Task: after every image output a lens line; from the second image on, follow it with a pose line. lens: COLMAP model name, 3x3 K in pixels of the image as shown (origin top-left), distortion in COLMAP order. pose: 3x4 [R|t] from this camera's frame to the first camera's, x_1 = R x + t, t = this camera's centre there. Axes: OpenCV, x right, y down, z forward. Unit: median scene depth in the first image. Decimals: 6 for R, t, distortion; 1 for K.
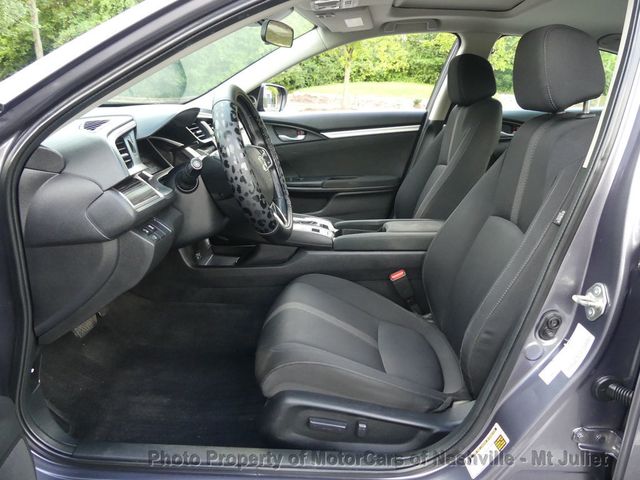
lens RADIAL K [[479.2, 0, 324.8], [0, 479.2, 237.0], [0, 0, 1]] dist [-0.007583, -0.000948]
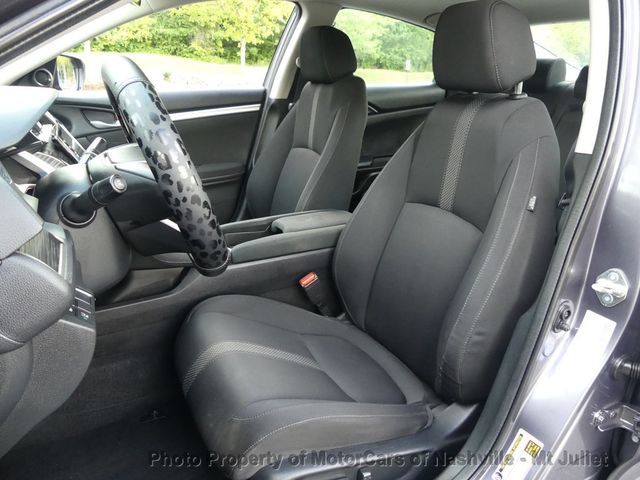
lens RADIAL K [[479.2, 0, 324.8], [0, 479.2, 237.0], [0, 0, 1]] dist [-0.007583, -0.000948]
pose [[0.878489, -0.146012, 0.454905, -0.210160], [0.122309, 0.989157, 0.081295, -0.065329], [-0.461842, -0.015777, 0.886822, 0.203695]]
